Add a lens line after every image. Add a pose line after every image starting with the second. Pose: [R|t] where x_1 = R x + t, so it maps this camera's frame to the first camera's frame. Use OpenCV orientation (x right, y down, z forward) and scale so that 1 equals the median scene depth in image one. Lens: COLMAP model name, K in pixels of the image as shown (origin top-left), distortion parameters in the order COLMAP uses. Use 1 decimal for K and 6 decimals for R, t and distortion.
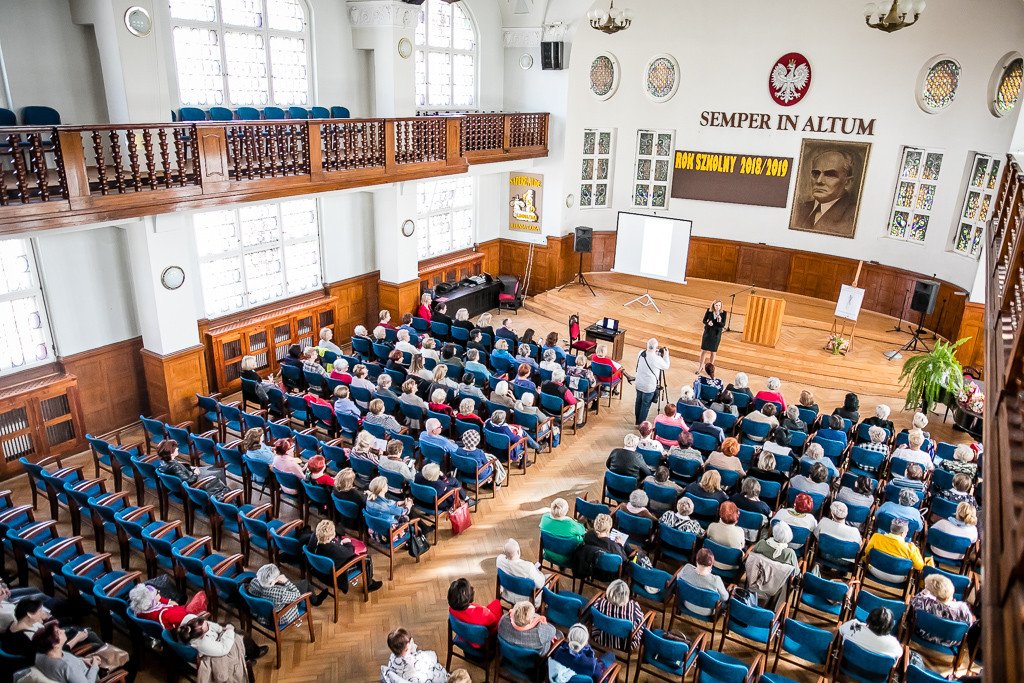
lens RADIAL K [[713.5, 0, 506.2], [0, 713.5, 339.5], [0, 0, 1]] dist [-0.048070, 0.039889]
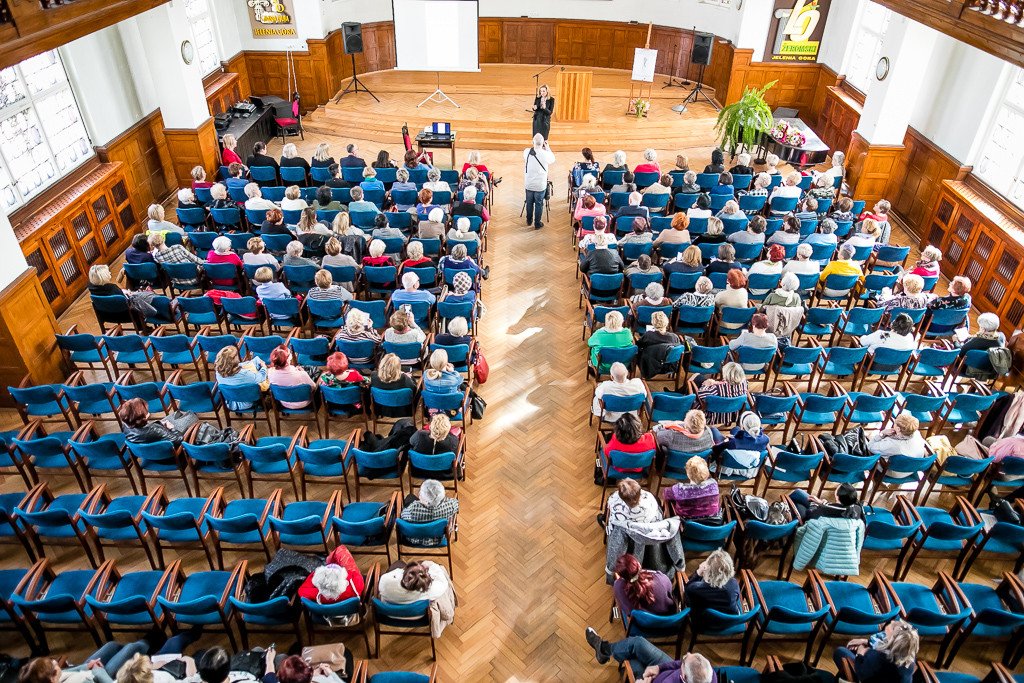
lens RADIAL K [[713.5, 0, 512.1], [0, 713.5, 341.4], [0, 0, 1]] dist [-0.048070, 0.039889]
pose [[0.847715, -0.317443, 0.424982, -0.264867], [0.185912, 0.928151, 0.322448, -0.047164], [-0.496806, -0.194335, 0.845824, 0.121676]]
